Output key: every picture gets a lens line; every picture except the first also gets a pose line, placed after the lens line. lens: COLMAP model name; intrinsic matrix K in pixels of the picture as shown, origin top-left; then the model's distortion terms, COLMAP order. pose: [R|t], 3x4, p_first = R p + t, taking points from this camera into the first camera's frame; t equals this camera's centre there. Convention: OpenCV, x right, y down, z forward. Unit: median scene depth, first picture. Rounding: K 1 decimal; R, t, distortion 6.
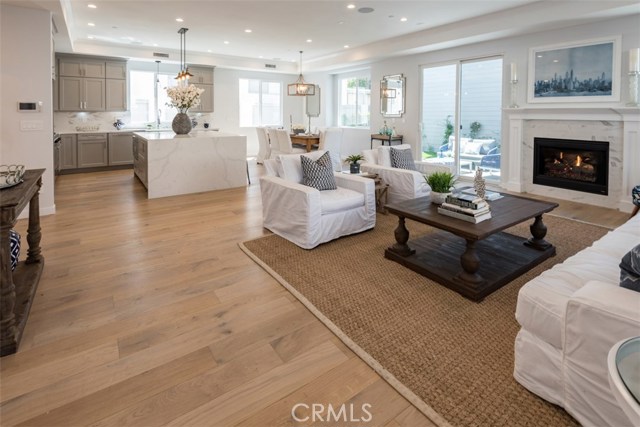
lens RADIAL K [[319.1, 0, 319.9], [0, 319.1, 118.3], [0, 0, 1]] dist [0.001870, -0.008198]
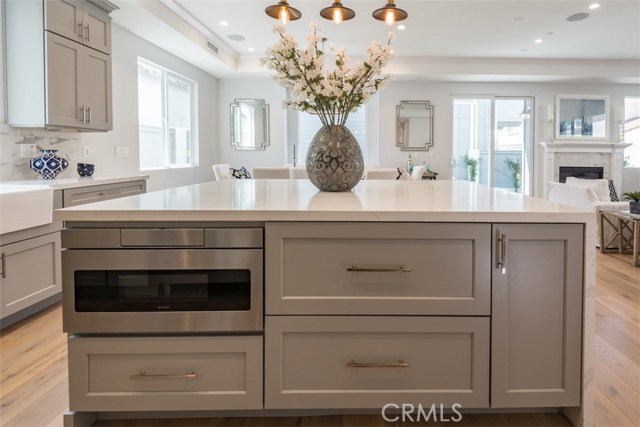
lens RADIAL K [[316.5, 0, 366.3], [0, 316.5, 163.2], [0, 0, 1]] dist [-0.000710, -0.001671]
pose [[0.560496, -0.018833, 0.827943, -0.813697], [0.006771, 0.999812, 0.018158, 0.019353], [-0.828129, -0.004571, 0.560518, 0.961287]]
